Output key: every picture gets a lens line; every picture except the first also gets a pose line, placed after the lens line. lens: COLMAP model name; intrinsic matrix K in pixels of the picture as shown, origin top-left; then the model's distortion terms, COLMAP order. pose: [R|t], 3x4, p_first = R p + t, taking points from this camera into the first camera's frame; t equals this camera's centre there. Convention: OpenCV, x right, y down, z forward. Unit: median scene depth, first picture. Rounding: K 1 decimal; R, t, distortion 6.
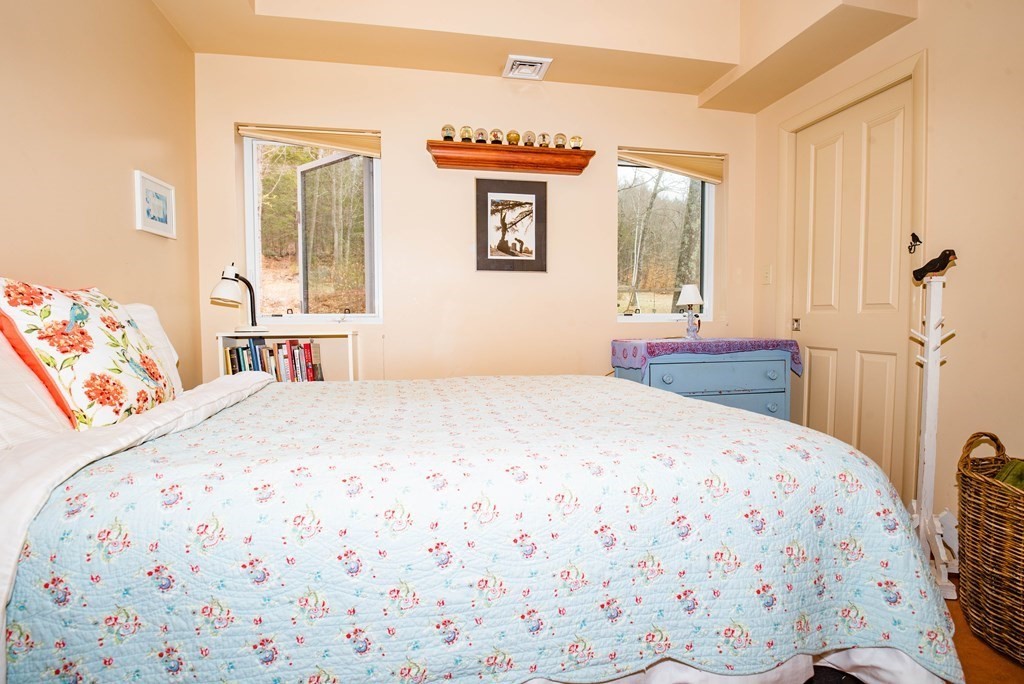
lens RADIAL K [[498.3, 0, 511.6], [0, 498.3, 348.0], [0, 0, 1]] dist [-0.021980, 0.000001]
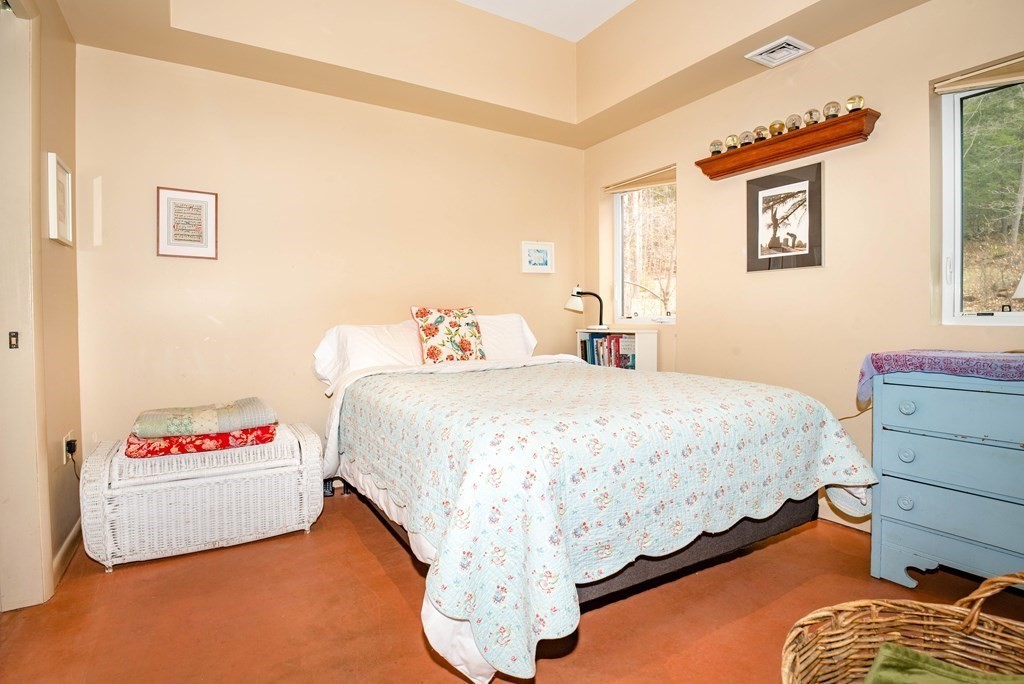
lens RADIAL K [[515.2, 0, 507.1], [0, 515.2, 335.3], [0, 0, 1]] dist [-0.034920, 0.001001]
pose [[0.346952, 0.029173, -0.937429, 0.723138], [-0.044668, 0.998896, 0.014554, -0.022390], [0.936818, 0.036824, 0.347872, 0.197111]]
